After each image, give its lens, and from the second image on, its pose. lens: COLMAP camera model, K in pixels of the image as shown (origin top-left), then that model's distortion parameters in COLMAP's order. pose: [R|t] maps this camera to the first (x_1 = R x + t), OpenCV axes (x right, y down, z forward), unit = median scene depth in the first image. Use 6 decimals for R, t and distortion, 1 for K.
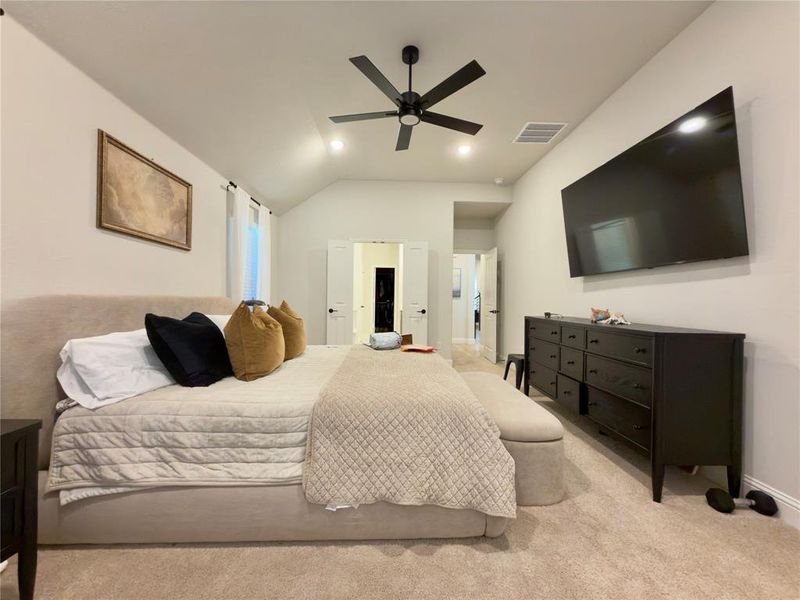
lens RADIAL K [[318.3, 0, 400.0], [0, 318.3, 300.0], [0, 0, 1]] dist [0.001837, 0.000019]
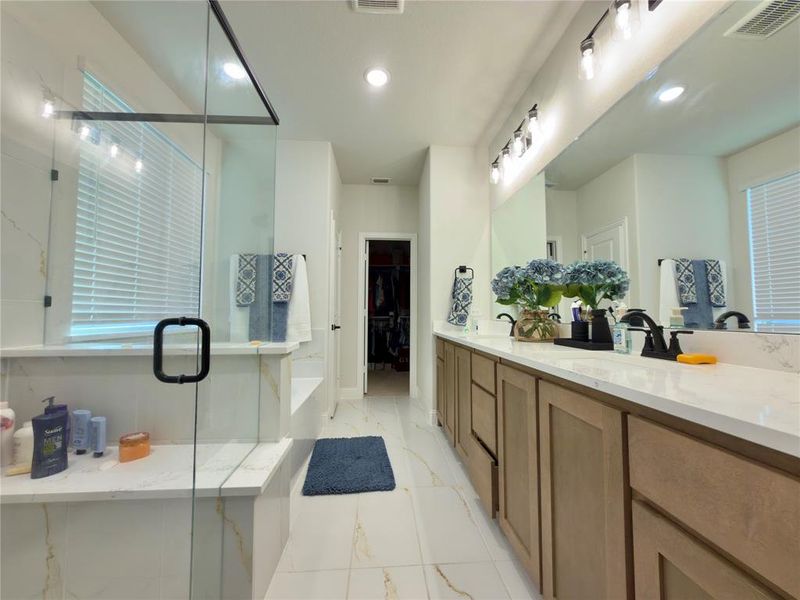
lens RADIAL K [[318.3, 0, 400.0], [0, 318.3, 300.0], [0, 0, 1]] dist [0.001837, 0.000019]
pose [[0.999739, -0.010350, 0.020352, -0.035024], [0.011238, 0.998969, -0.043977, 0.003655], [-0.019876, 0.044195, 0.998825, 0.467849]]
